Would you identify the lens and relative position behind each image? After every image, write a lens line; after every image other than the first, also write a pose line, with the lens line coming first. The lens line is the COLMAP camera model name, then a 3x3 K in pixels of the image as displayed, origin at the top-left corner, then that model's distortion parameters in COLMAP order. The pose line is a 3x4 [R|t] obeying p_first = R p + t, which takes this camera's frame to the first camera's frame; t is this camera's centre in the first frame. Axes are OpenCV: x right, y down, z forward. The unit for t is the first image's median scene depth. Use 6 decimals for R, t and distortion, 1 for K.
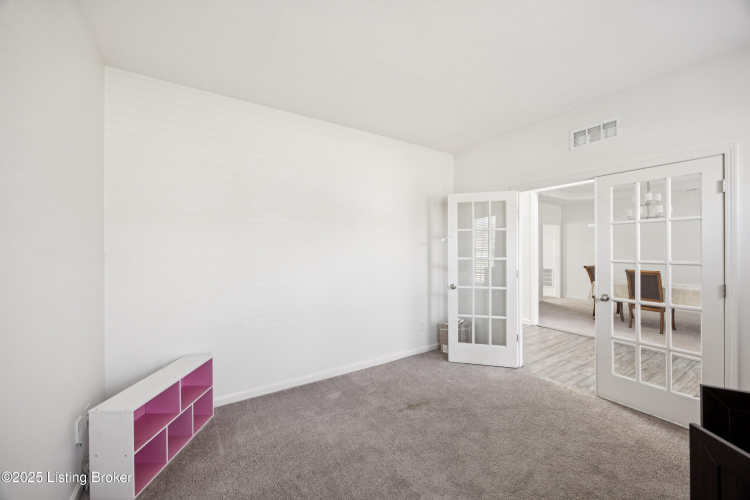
lens RADIAL K [[287.5, 0, 376.1], [0, 287.5, 248.2], [0, 0, 1]] dist [0.000540, 0.000134]
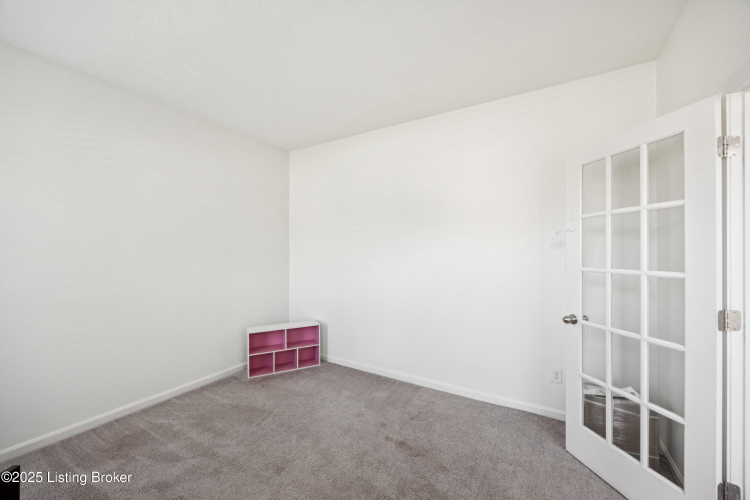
lens RADIAL K [[287.5, 0, 376.0], [0, 287.5, 251.3], [0, 0, 1]] dist [0.000540, 0.000134]
pose [[0.445674, 0.000798, -0.895195, 0.679768], [-0.001687, 0.999999, 0.000052, 0.004100], [0.895194, 0.001487, 0.445675, 0.474296]]
